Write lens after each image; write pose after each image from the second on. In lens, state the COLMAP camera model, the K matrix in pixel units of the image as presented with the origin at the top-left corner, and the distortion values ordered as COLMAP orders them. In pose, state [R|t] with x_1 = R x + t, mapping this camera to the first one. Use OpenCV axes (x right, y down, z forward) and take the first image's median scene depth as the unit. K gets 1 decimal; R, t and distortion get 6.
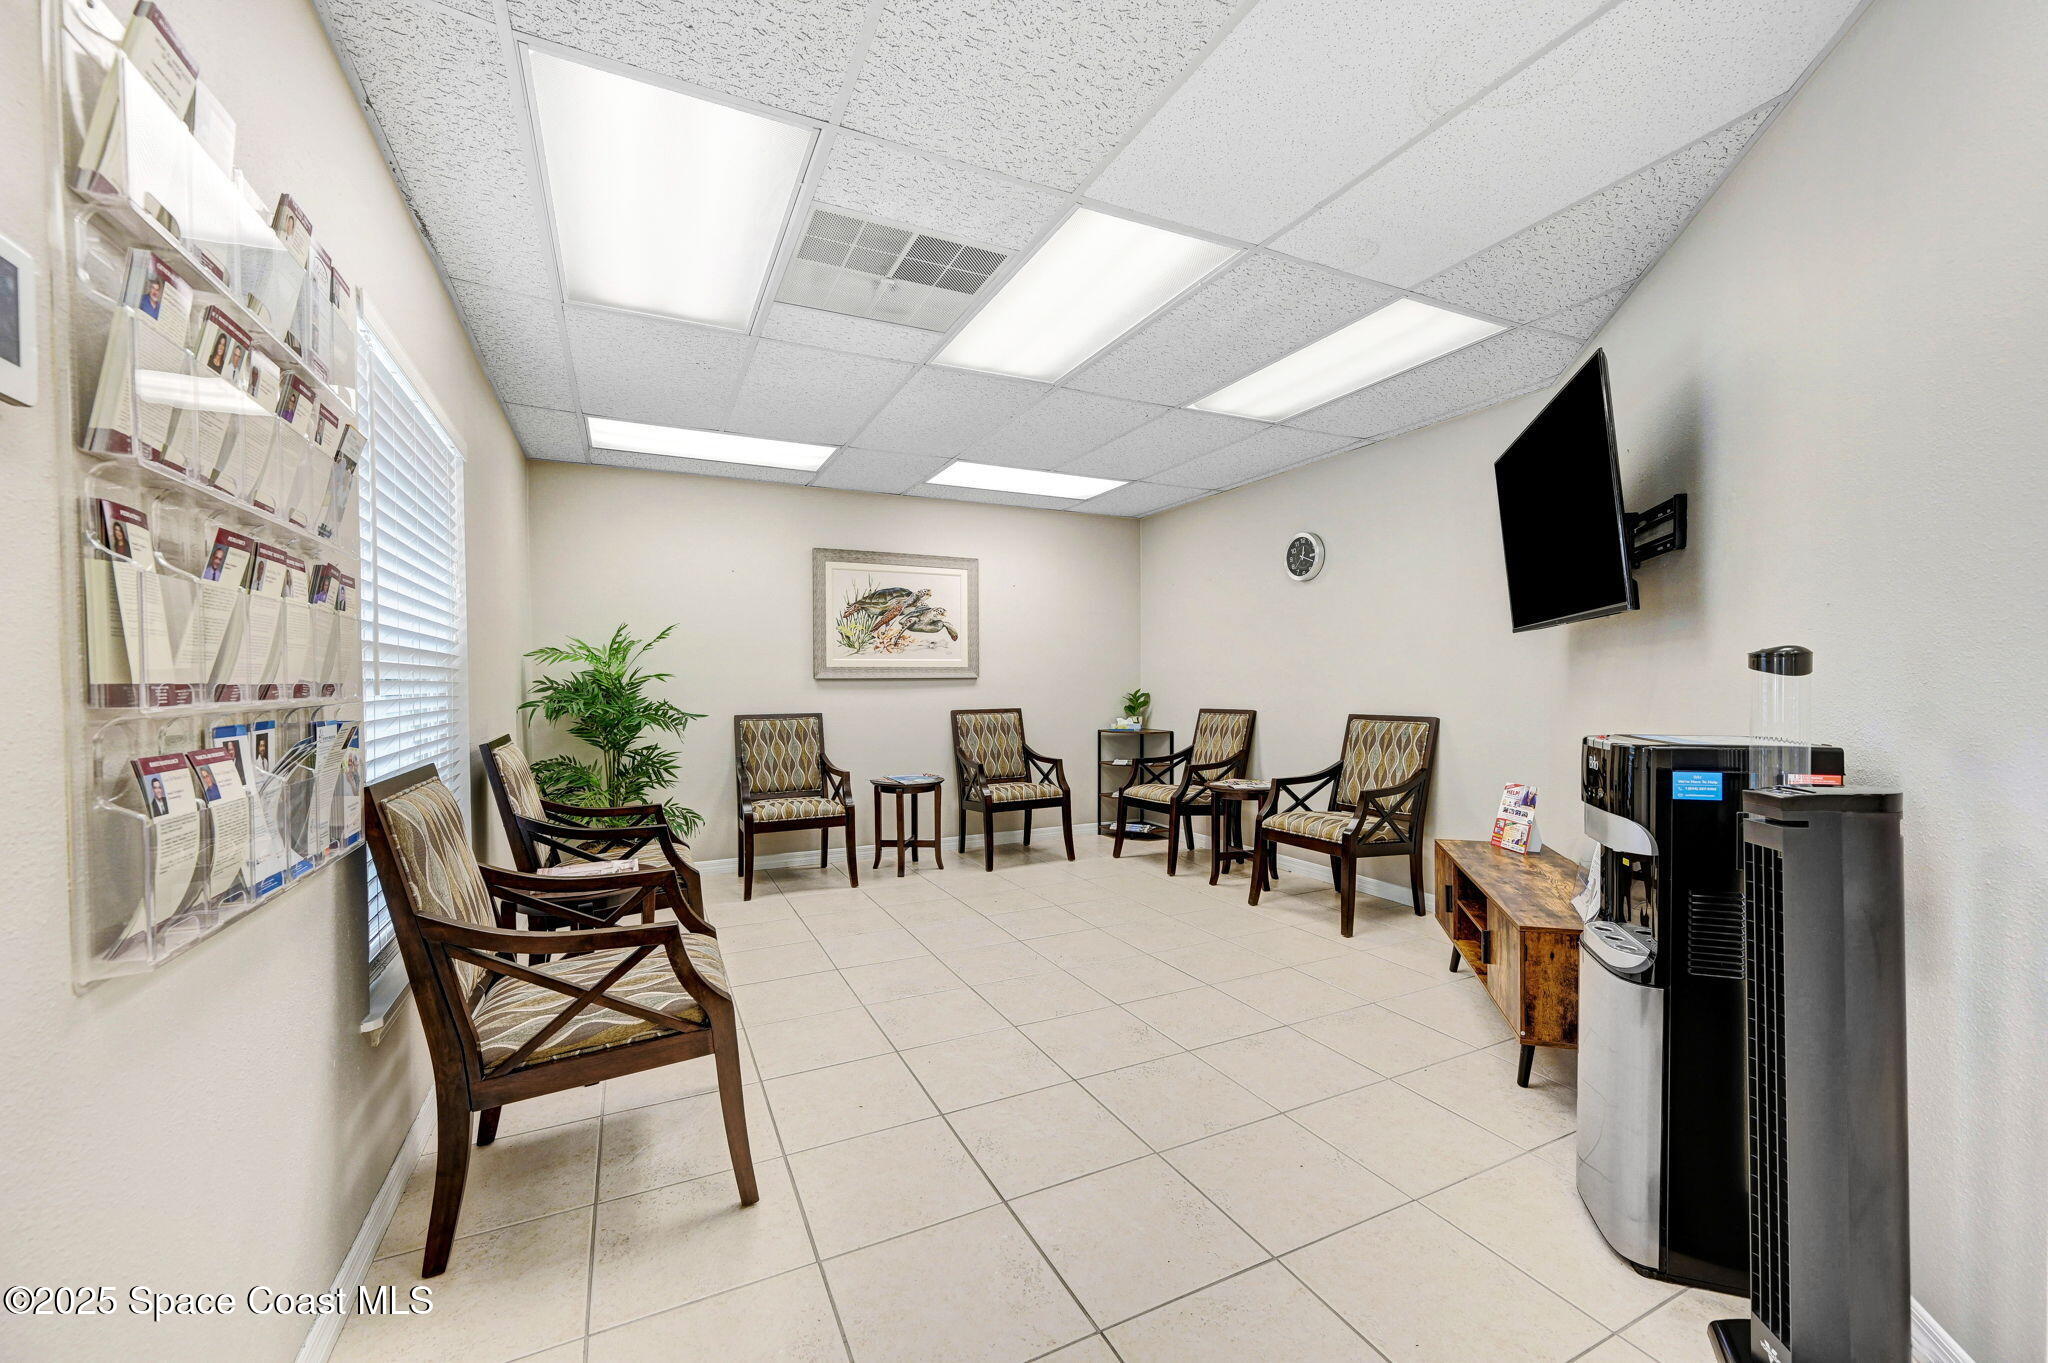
lens RADIAL K [[733.4, 0, 999.2], [0, 733.4, 686.3], [0, 0, 1]] dist [0.002432, -0.001513]
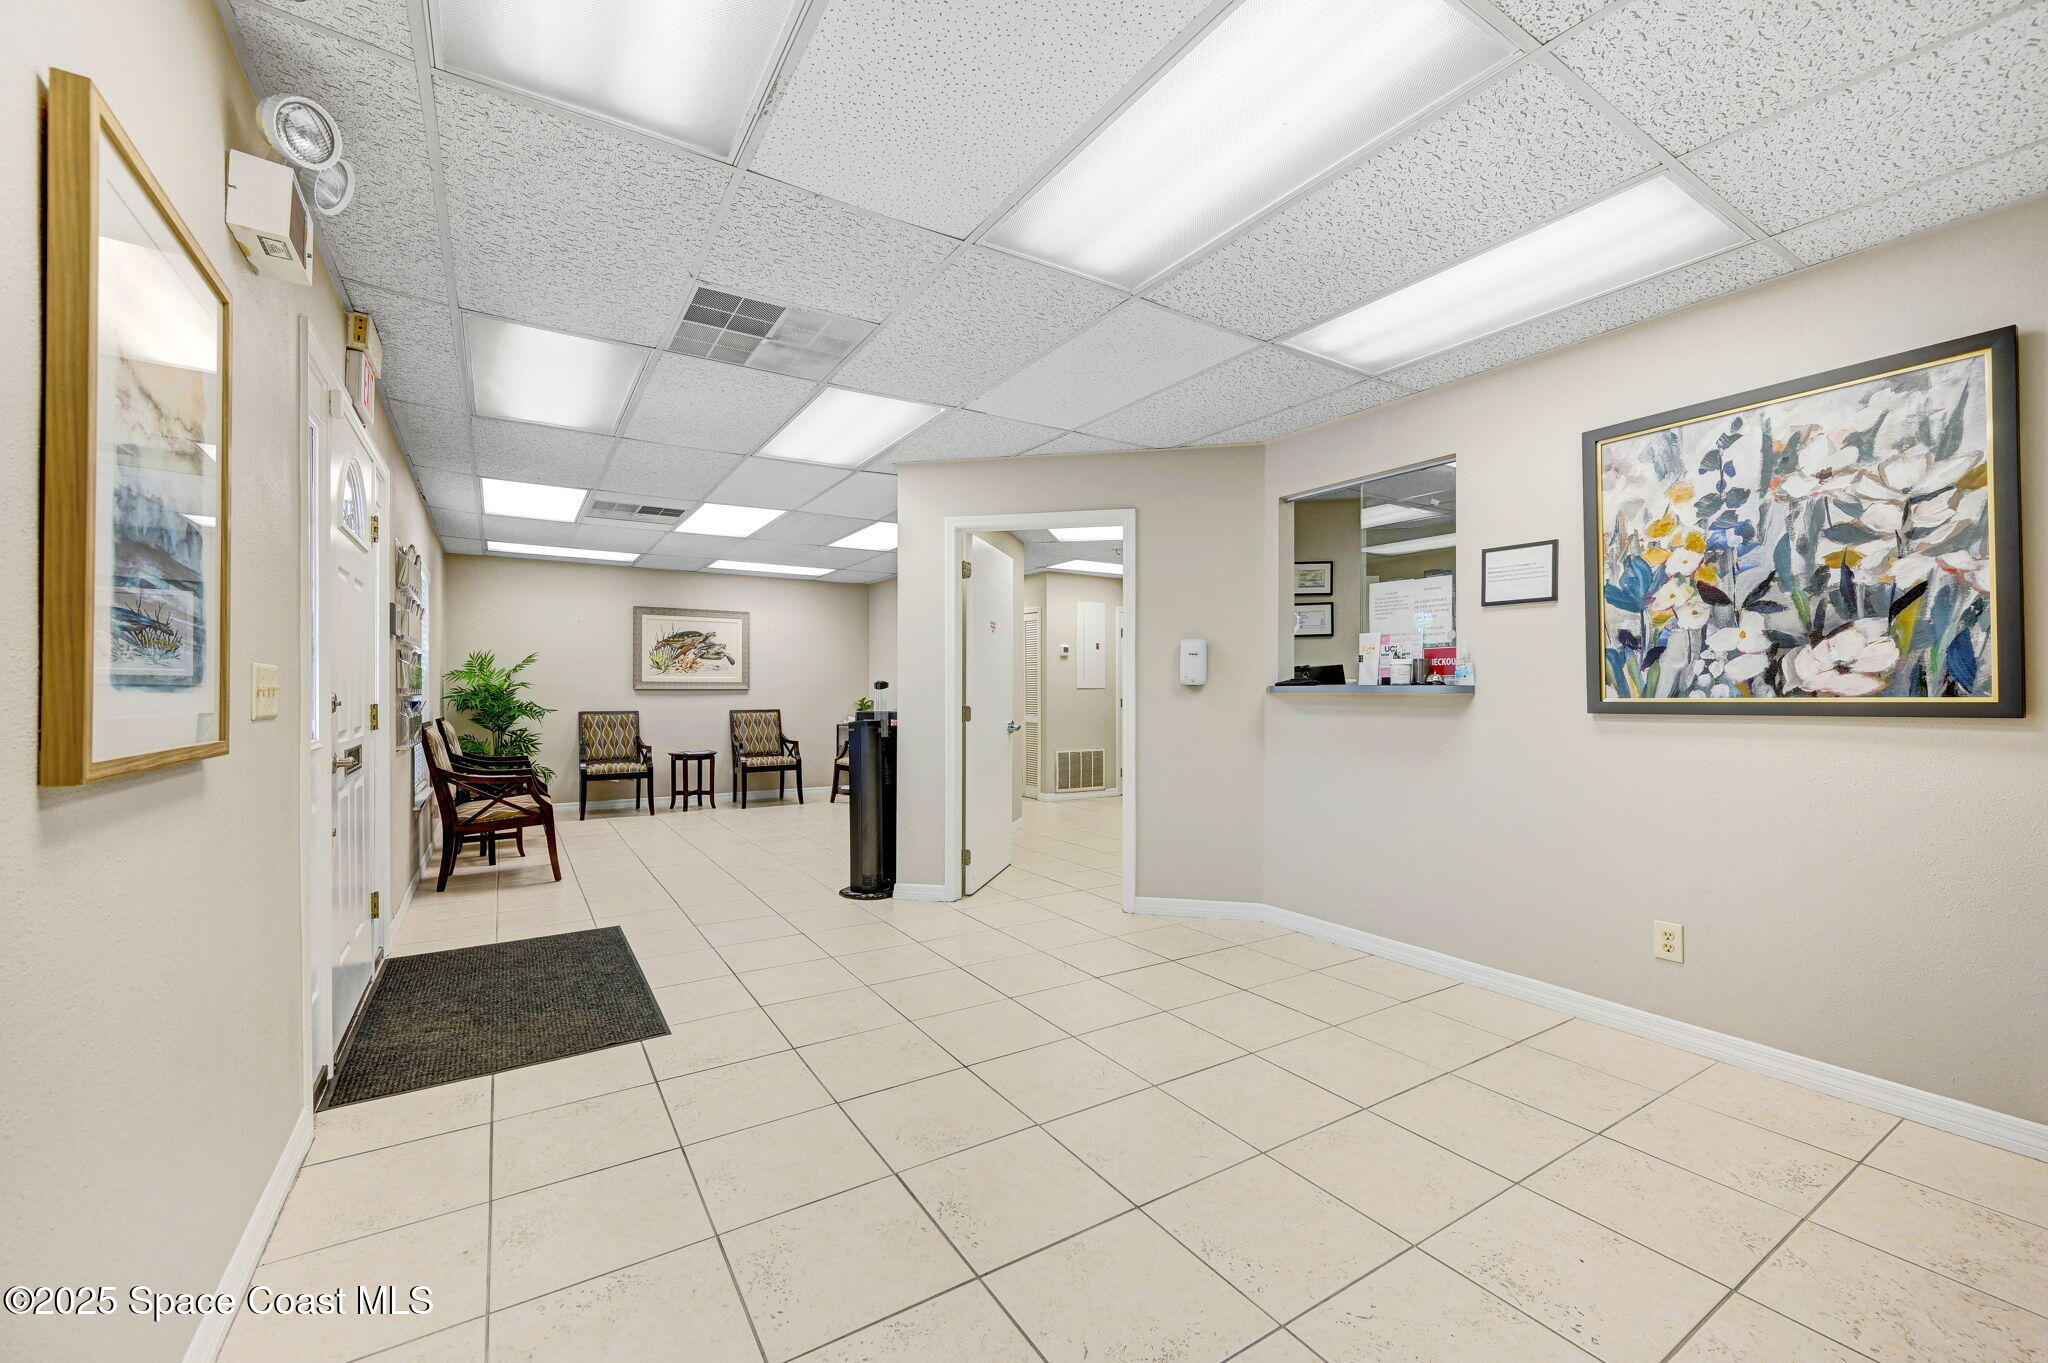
lens RADIAL K [[821.6, 0, 1035.2], [0, 821.6, 691.3], [0, 0, 1]] dist [-0.000297, 0.000348]
pose [[0.993594, 0.006556, 0.112814, 0.485872], [-0.004818, 0.999866, -0.015672, 0.021405], [-0.112902, 0.015028, 0.993492, -1.016705]]
